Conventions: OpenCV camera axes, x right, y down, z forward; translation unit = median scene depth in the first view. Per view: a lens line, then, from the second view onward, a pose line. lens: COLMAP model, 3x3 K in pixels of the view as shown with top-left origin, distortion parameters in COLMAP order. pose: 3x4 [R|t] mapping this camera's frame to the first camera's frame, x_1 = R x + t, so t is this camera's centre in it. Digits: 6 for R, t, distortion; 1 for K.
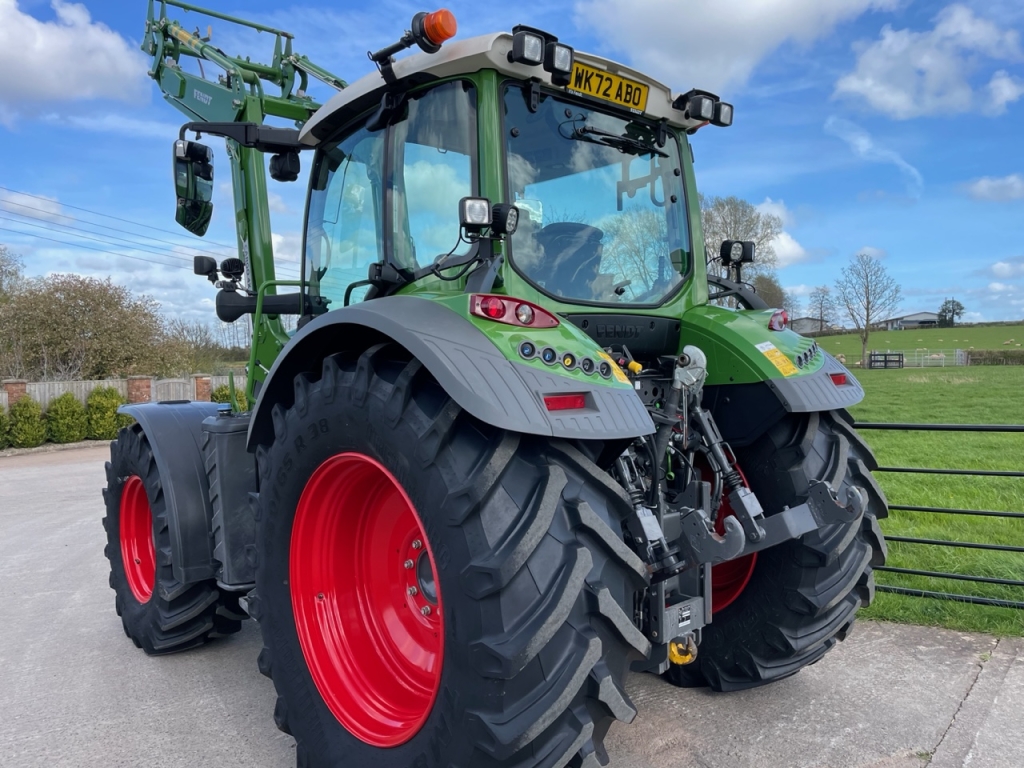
lens RADIAL K [[768.2, 0, 516.3], [0, 768.2, 379.3], [0, 0, 1]] dist [0.090122, -0.114984]
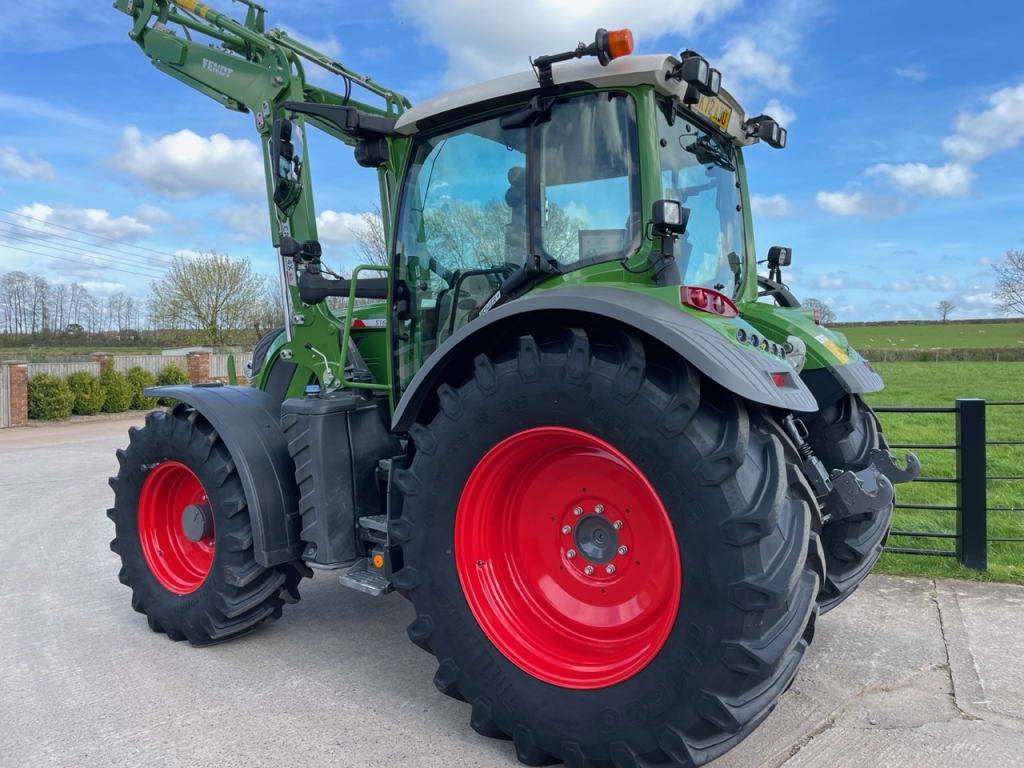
lens RADIAL K [[768.2, 0, 516.3], [0, 768.2, 379.3], [0, 0, 1]] dist [0.090122, -0.114984]
pose [[0.968969, 0.006669, 0.247091, -0.427567], [-0.008847, 0.999931, 0.007706, 0.015537], [-0.247023, -0.009653, 0.968962, -0.037433]]
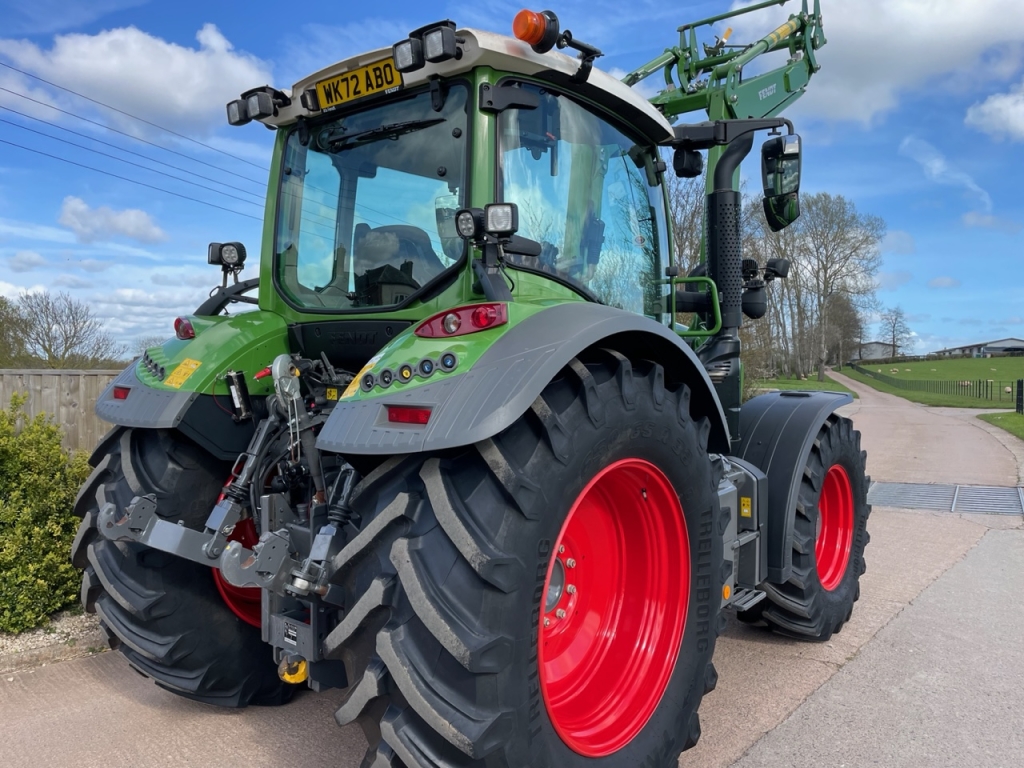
lens RADIAL K [[768.2, 0, 516.3], [0, 768.2, 379.3], [0, 0, 1]] dist [0.090122, -0.114984]
pose [[0.159583, 0.044596, -0.986177, 1.088408], [-0.043964, 0.998309, 0.038030, -0.055847], [0.986205, 0.037287, 0.161274, 1.028024]]
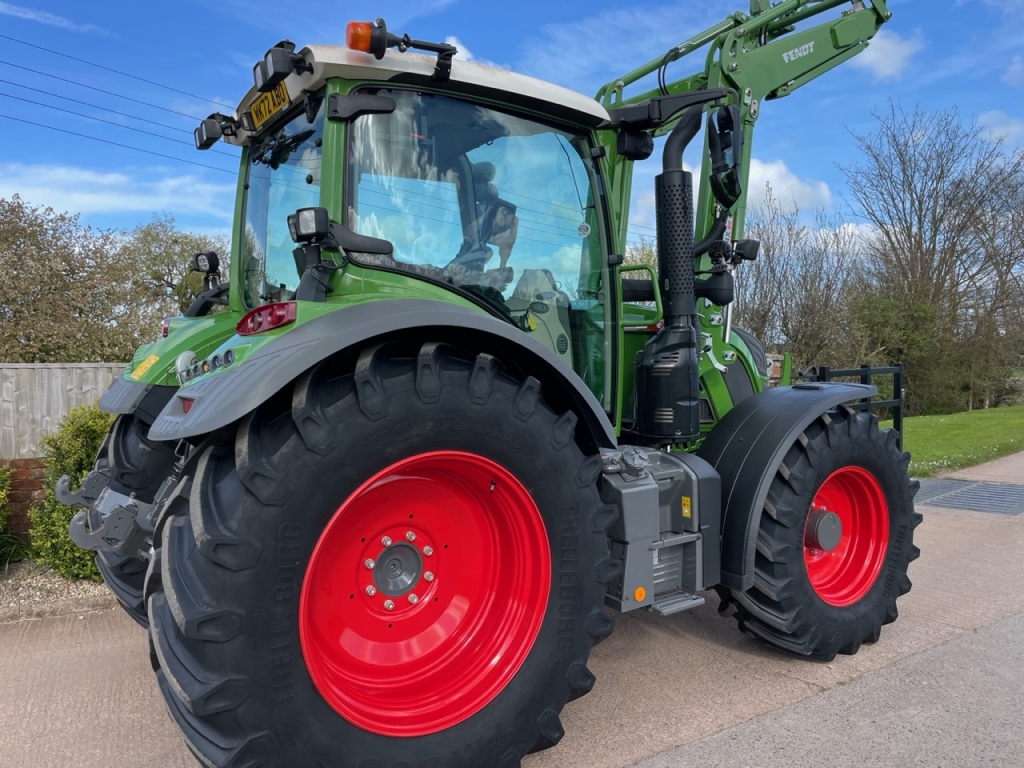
lens RADIAL K [[768.2, 0, 516.3], [0, 768.2, 379.3], [0, 0, 1]] dist [0.090122, -0.114984]
pose [[-0.148365, 0.058134, -0.987223, 1.108779], [-0.027168, 0.997654, 0.062831, -0.077114], [0.988559, 0.036143, -0.146437, 1.465999]]
